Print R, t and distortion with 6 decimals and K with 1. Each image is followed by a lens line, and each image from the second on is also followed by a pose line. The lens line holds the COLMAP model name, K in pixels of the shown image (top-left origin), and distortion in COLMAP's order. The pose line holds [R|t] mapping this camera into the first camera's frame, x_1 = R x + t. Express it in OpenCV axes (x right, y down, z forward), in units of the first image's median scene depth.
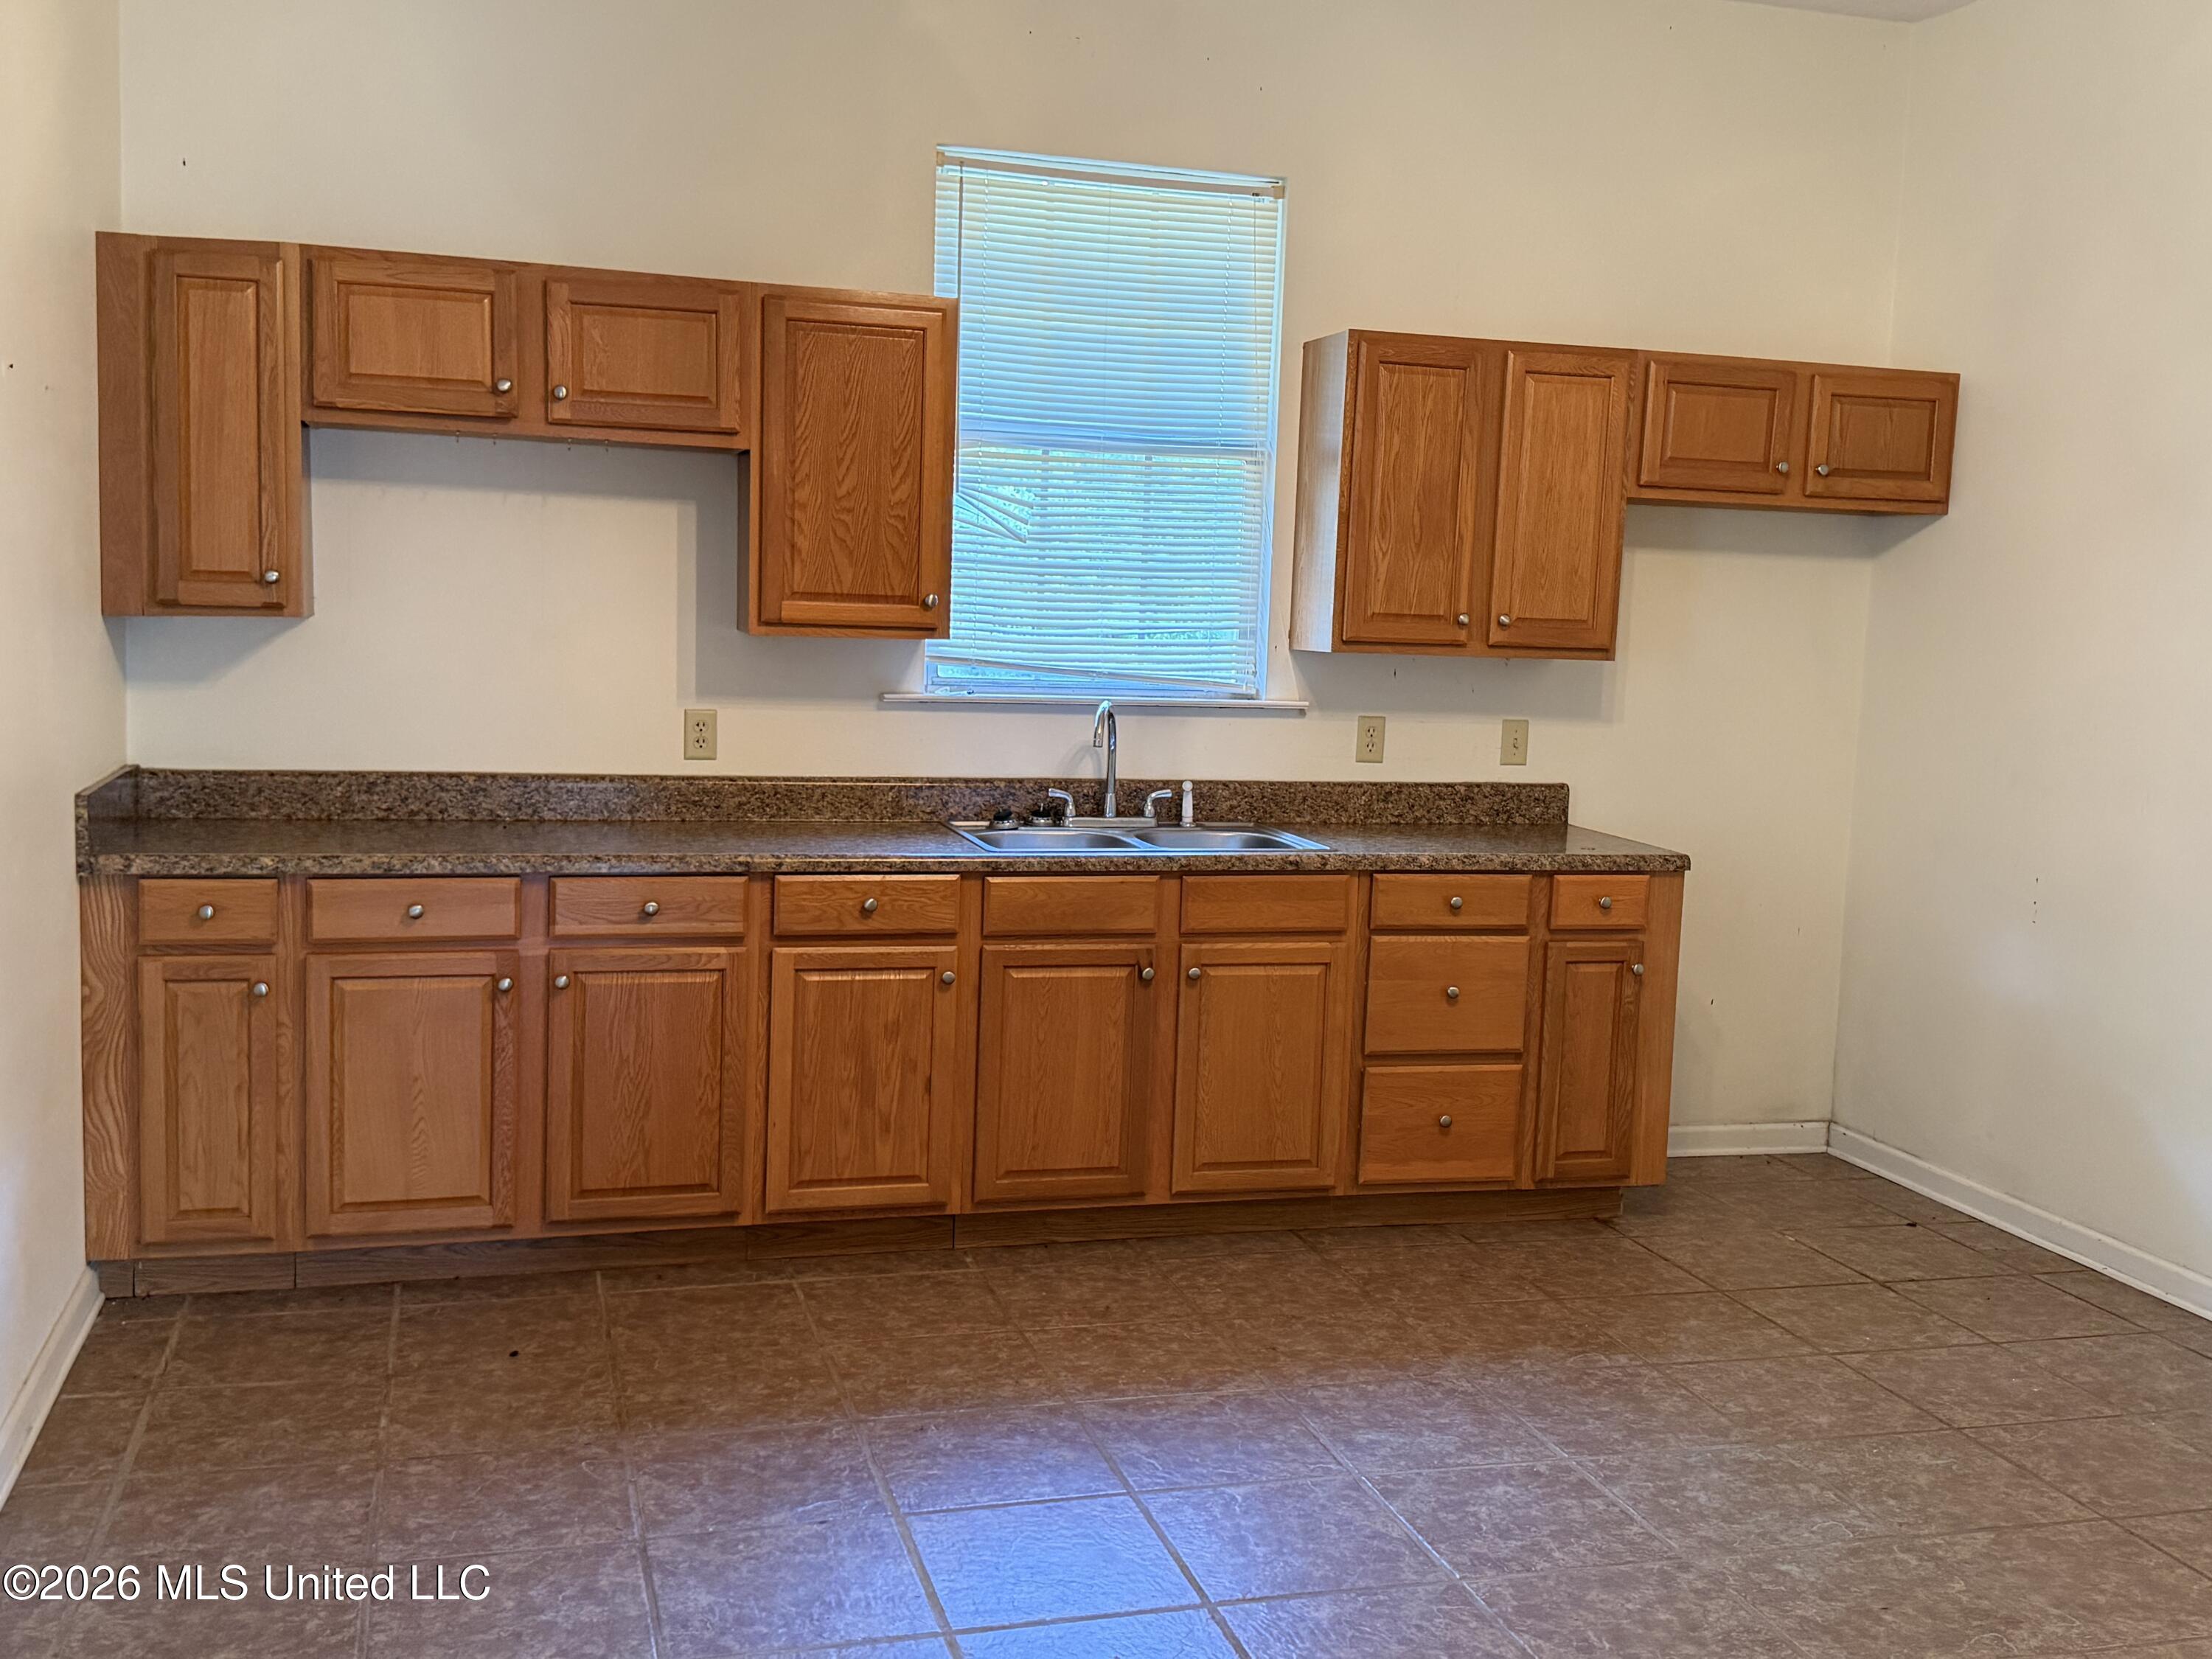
lens RADIAL K [[2146.6, 0, 1118.2], [0, 2146.6, 830.1], [0, 0, 1]] dist [0.196273, -0.428746]
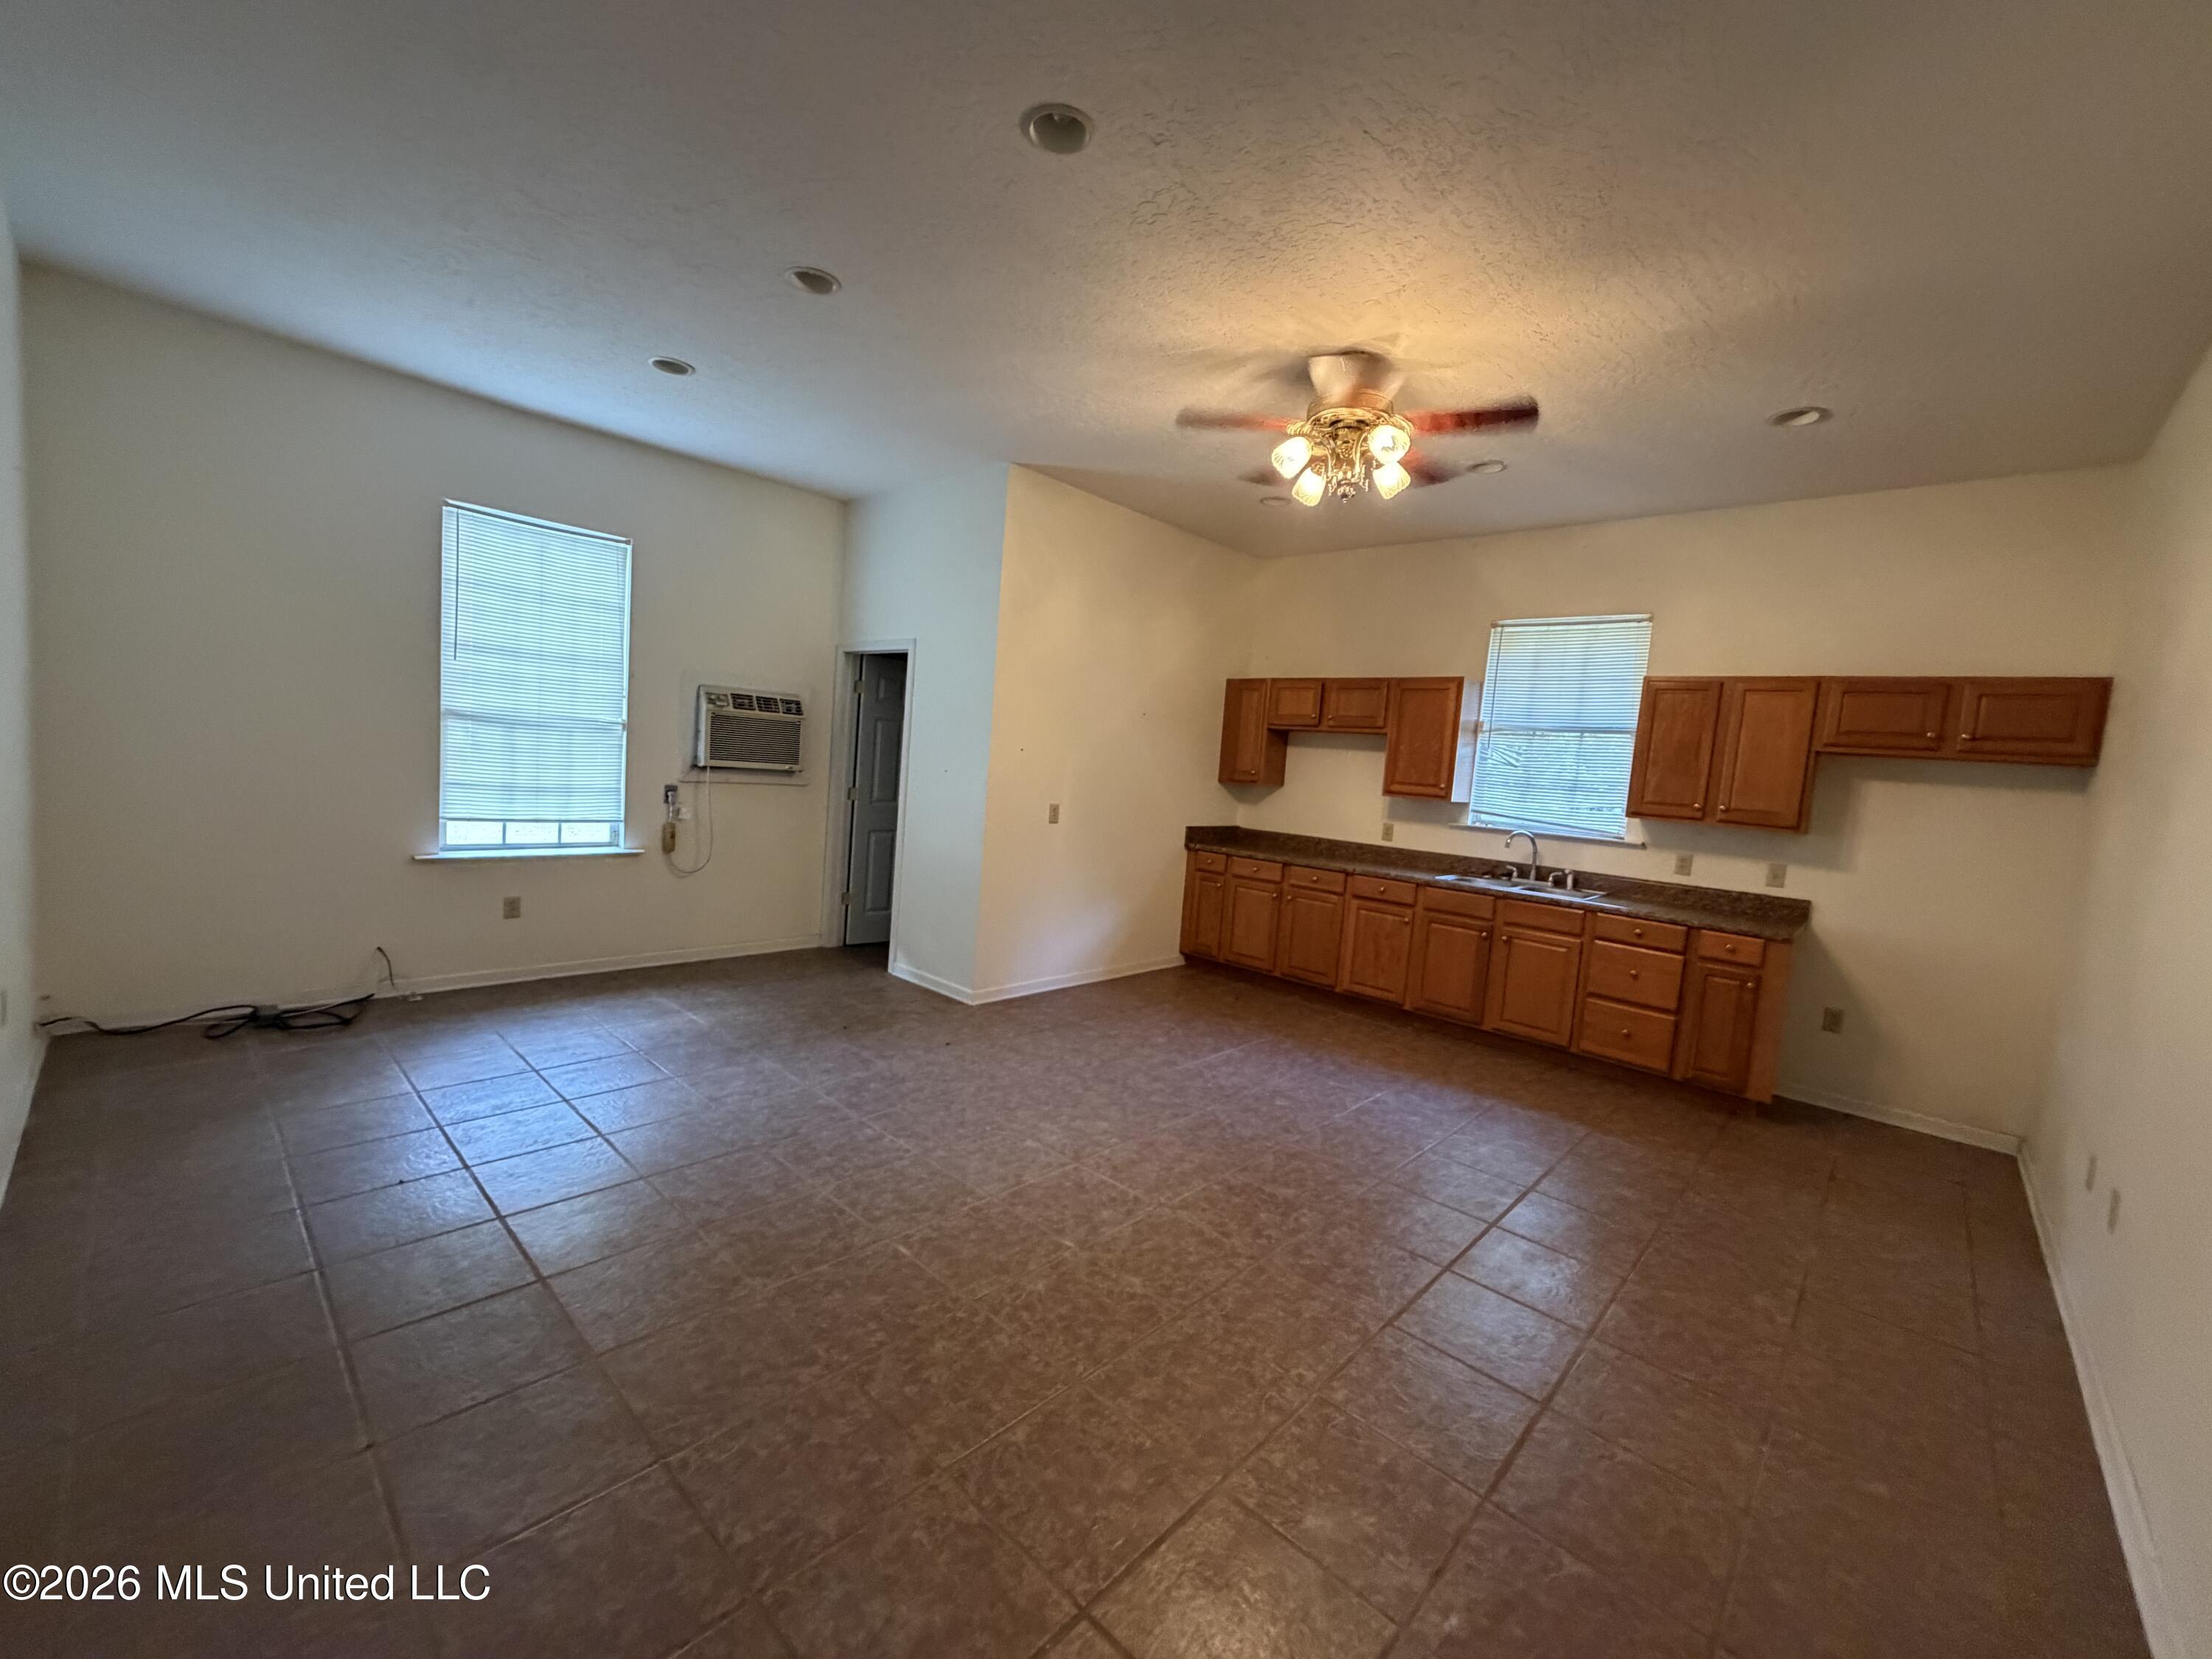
lens RADIAL K [[884.9, 0, 1101.3], [0, 884.9, 830.7], [0, 0, 1]] dist [-0.000132, 0.000575]
pose [[0.510538, 0.073094, -0.856743, 0.622383], [-0.152643, 0.988259, -0.006647, 0.020172], [0.846198, 0.134169, 0.515701, 0.069578]]
